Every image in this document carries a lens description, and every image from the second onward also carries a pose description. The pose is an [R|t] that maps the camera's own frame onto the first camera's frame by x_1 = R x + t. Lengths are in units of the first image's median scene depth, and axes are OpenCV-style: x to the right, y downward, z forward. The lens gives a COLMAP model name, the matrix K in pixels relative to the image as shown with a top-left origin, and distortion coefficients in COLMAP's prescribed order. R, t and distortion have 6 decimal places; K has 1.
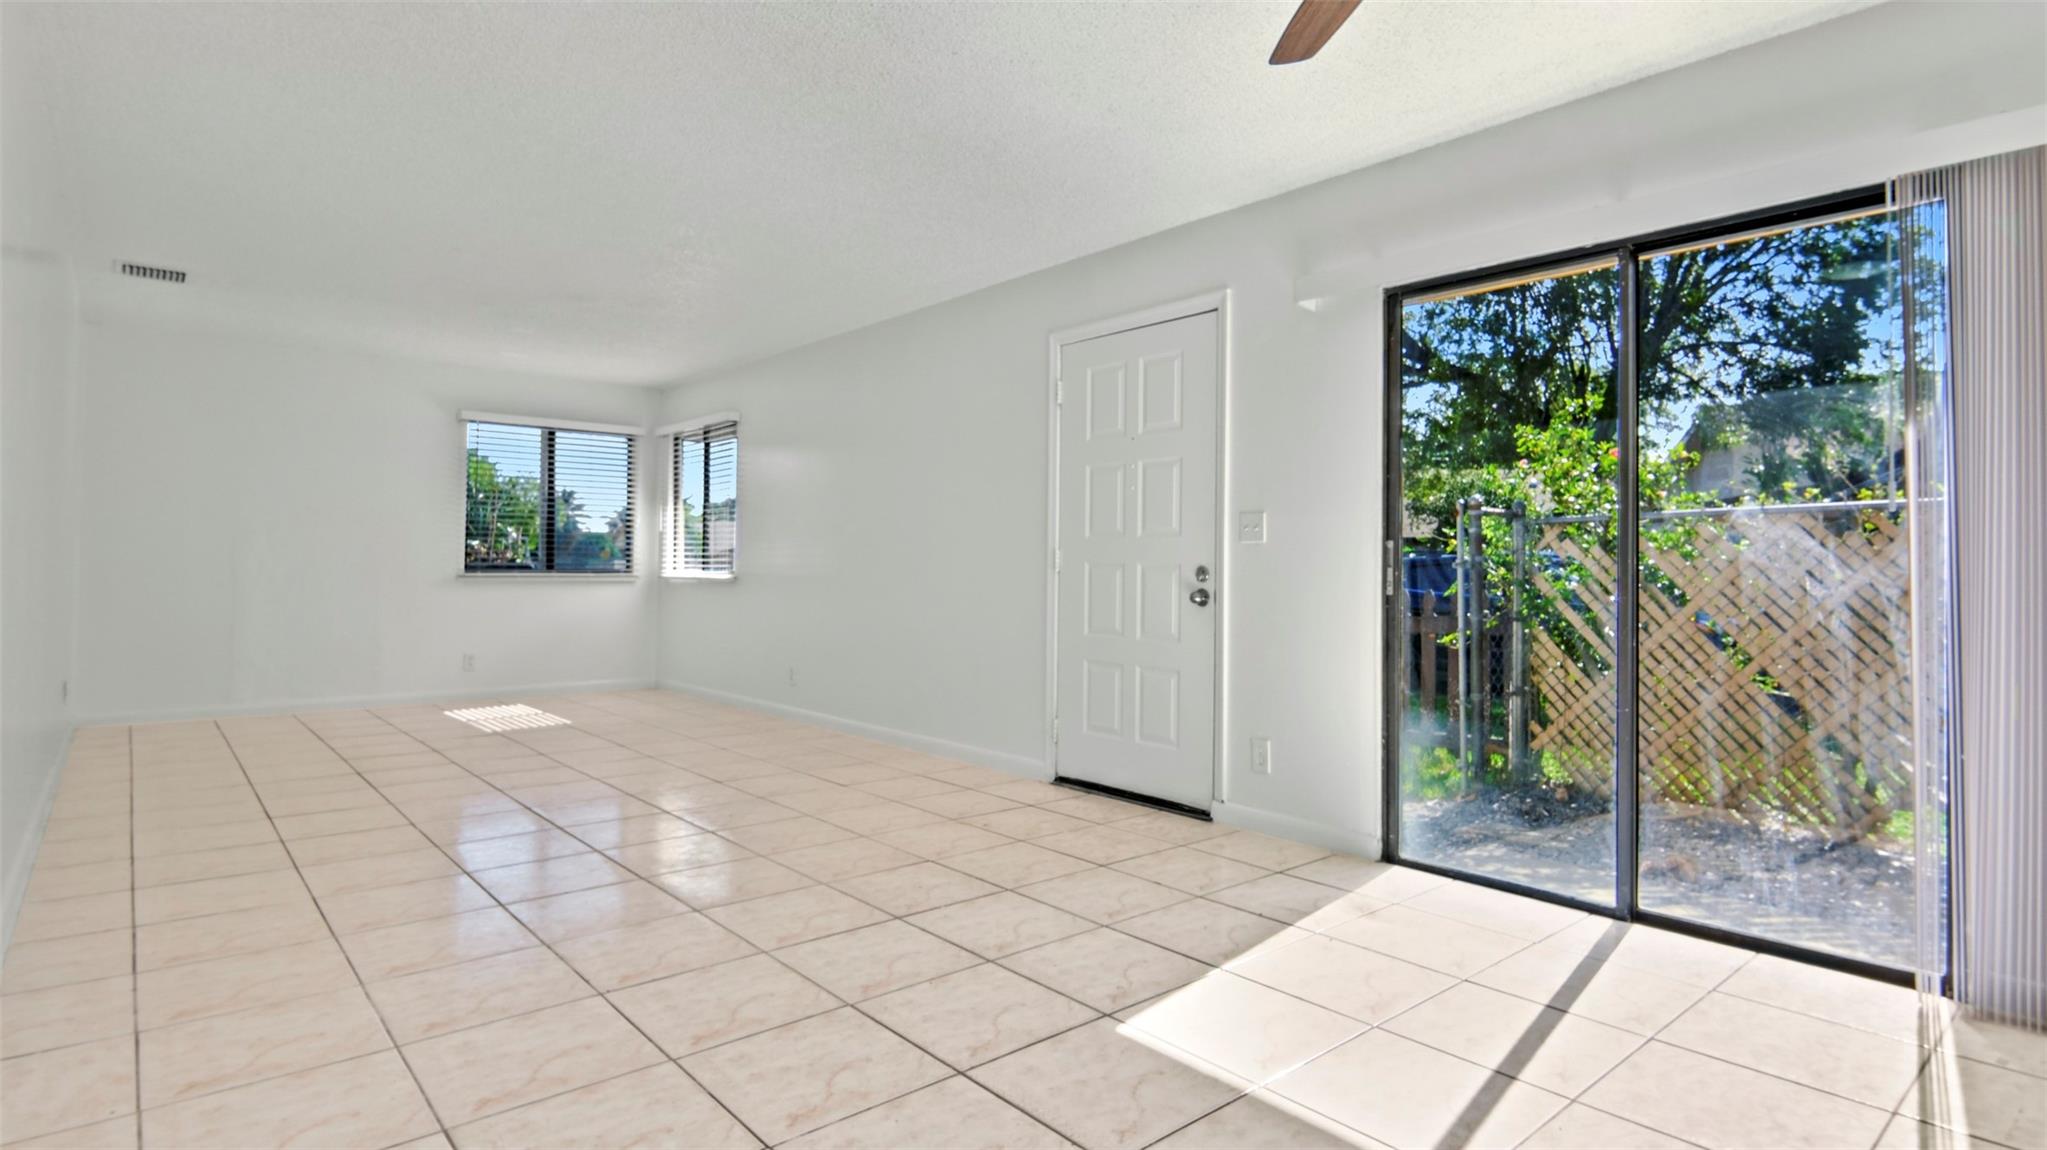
lens RADIAL K [[1007.5, 0, 1023.5], [0, 1007.5, 575.0], [0, 0, 1]] dist [0.005391, -0.012093]
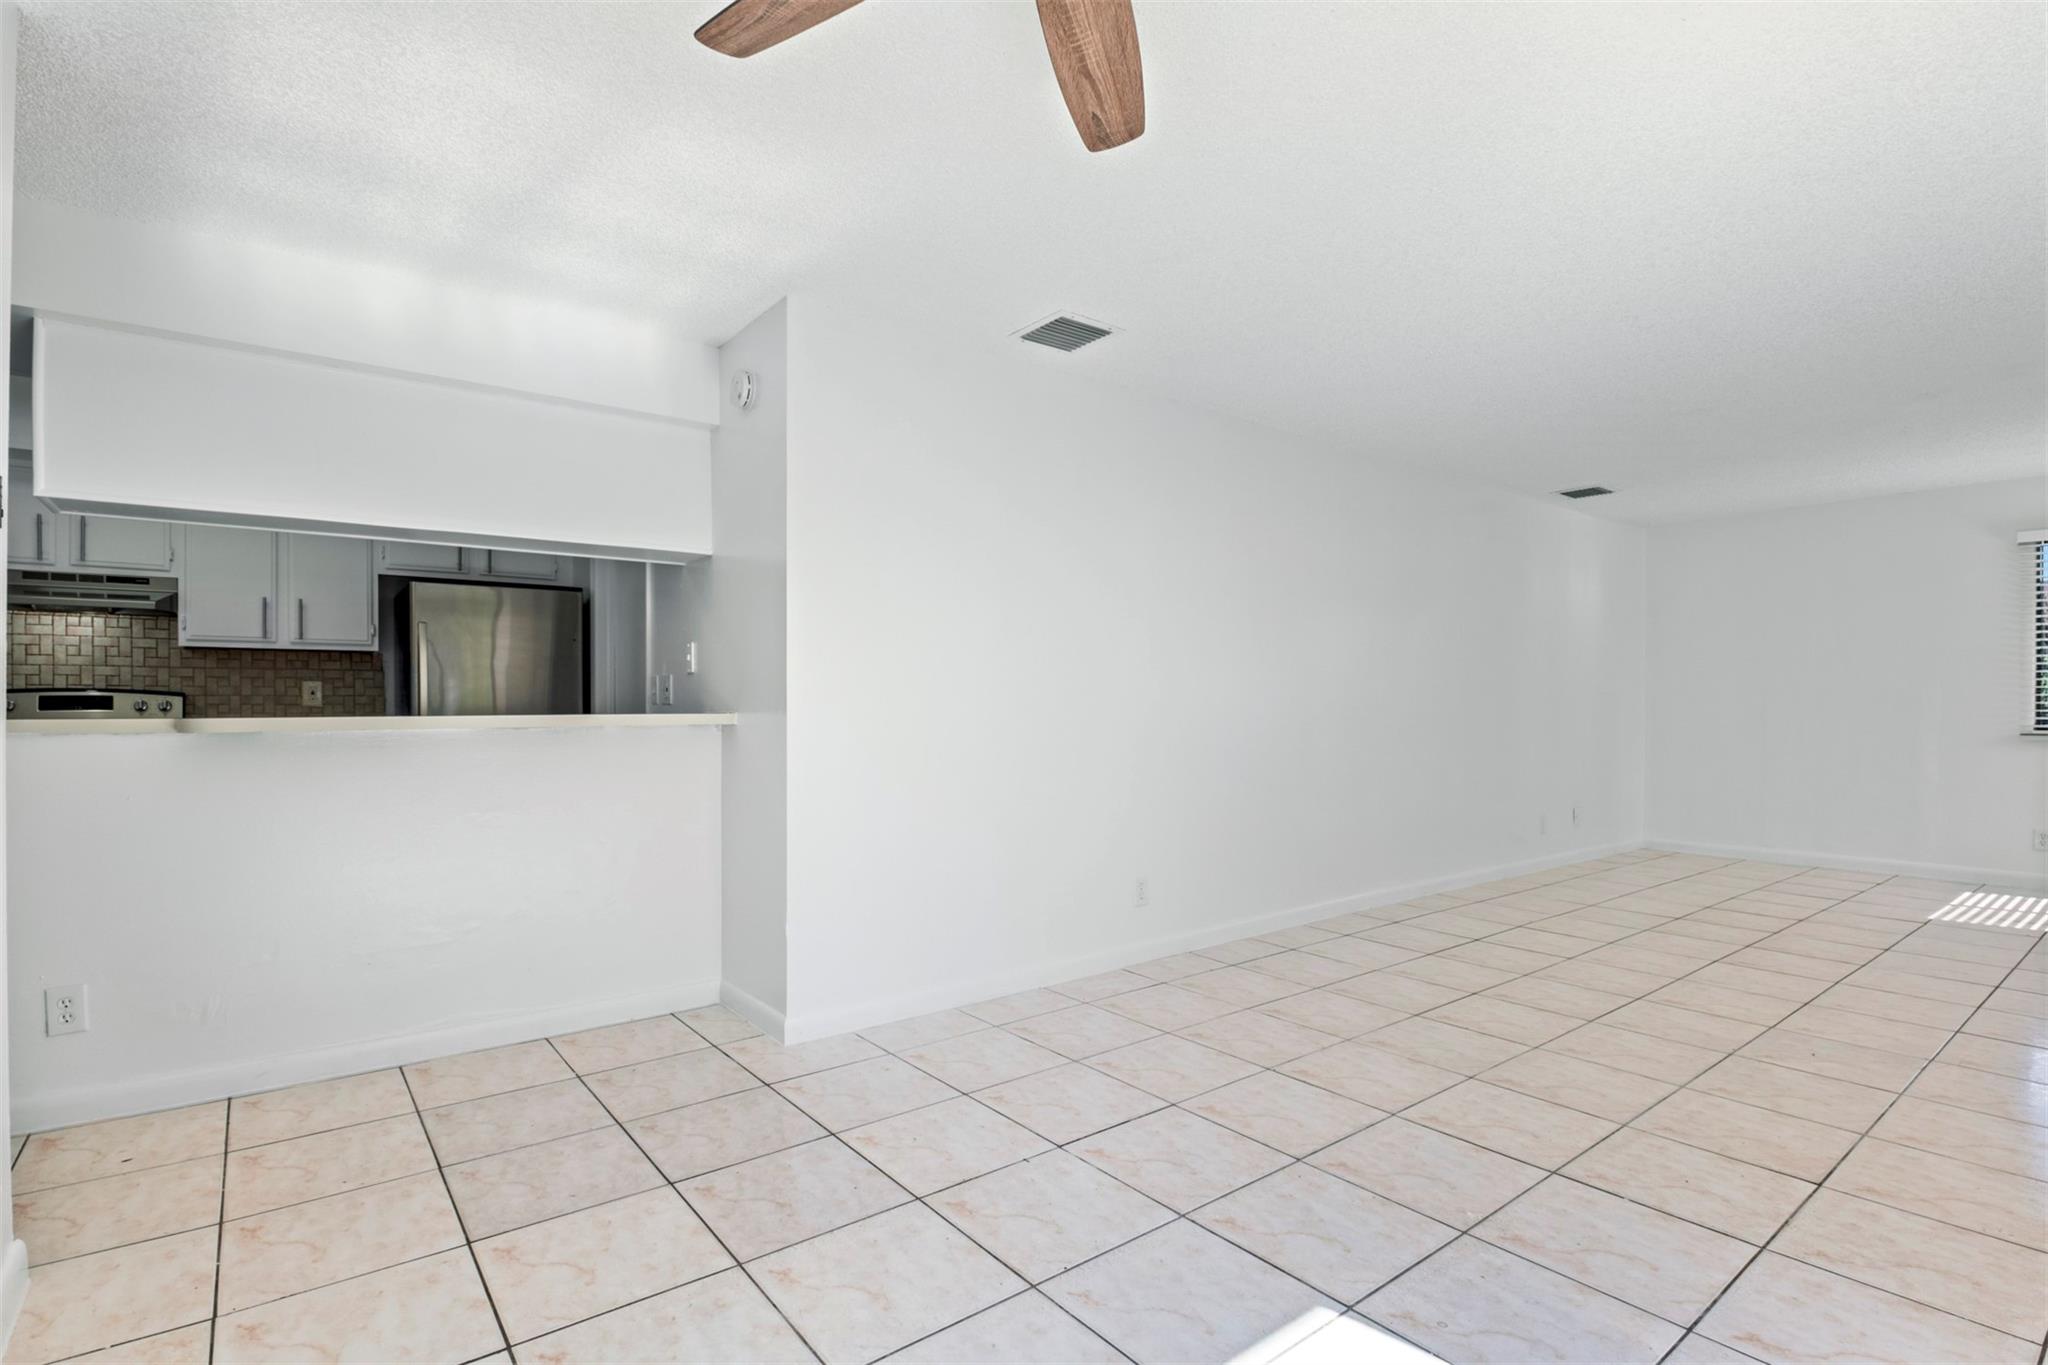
lens RADIAL K [[984.2, 0, 1032.6], [0, 984.2, 682.6], [0, 0, 1]] dist [-0.000573, 0.000152]
pose [[-0.044643, -0.034302, -0.998414, 0.784892], [-0.006201, 0.999401, -0.034059, -0.024924], [0.998984, 0.004671, -0.044829, 0.696634]]
